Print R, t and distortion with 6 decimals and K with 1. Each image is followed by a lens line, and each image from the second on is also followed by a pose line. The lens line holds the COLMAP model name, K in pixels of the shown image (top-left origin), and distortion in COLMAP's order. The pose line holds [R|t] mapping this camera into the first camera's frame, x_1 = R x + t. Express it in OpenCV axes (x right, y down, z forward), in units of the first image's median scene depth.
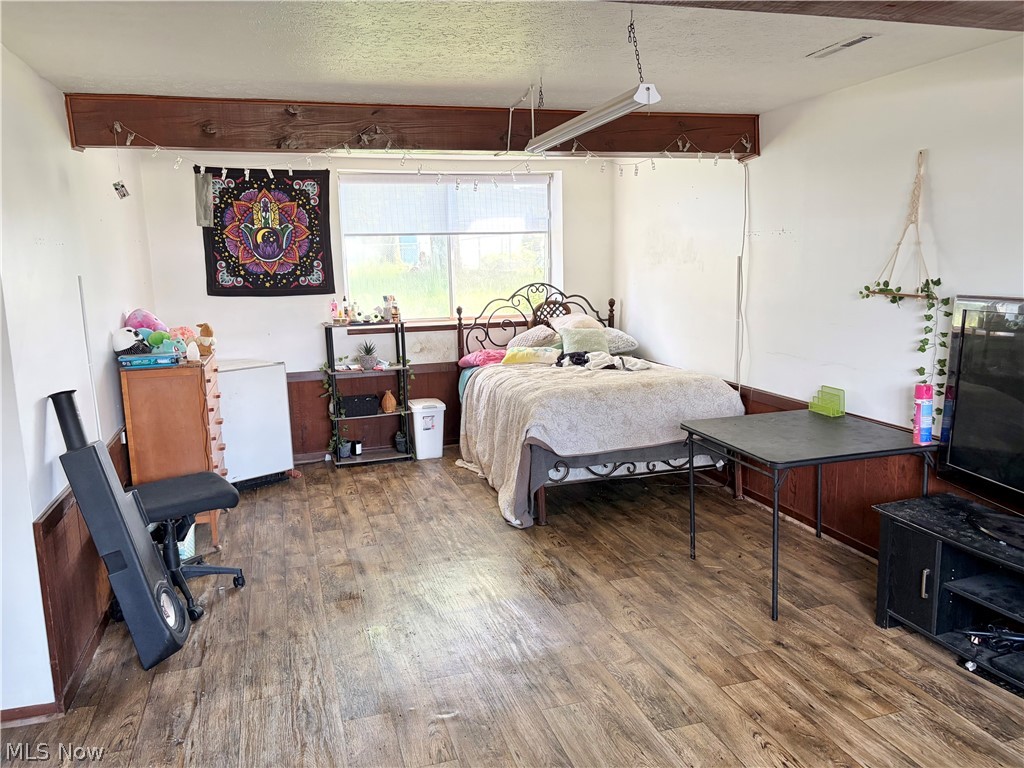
lens RADIAL K [[768.3, 0, 511.5], [0, 768.3, 385.3], [0, 0, 1]] dist [0.044921, -0.043331]
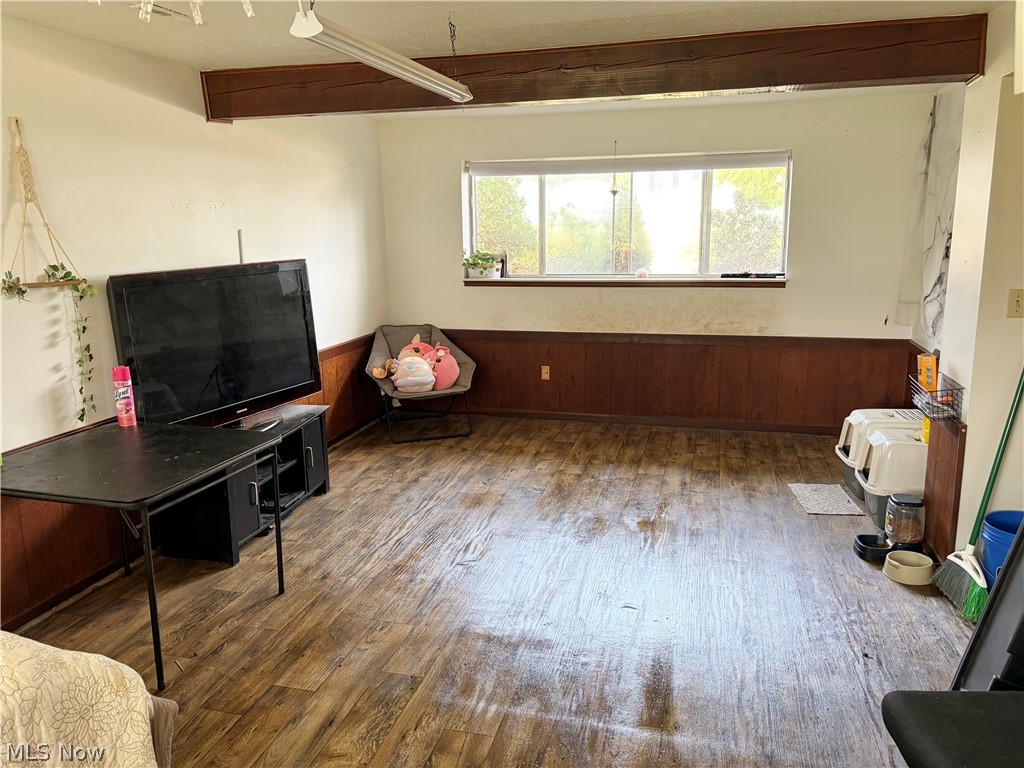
lens RADIAL K [[768.3, 0, 510.7], [0, 768.3, 383.0], [0, 0, 1]] dist [0.044921, -0.043331]
pose [[-0.857543, -0.023489, 0.513876, -0.396515], [0.155189, 0.940601, 0.301970, -0.195494], [-0.490446, 0.338700, -0.802960, 1.488238]]
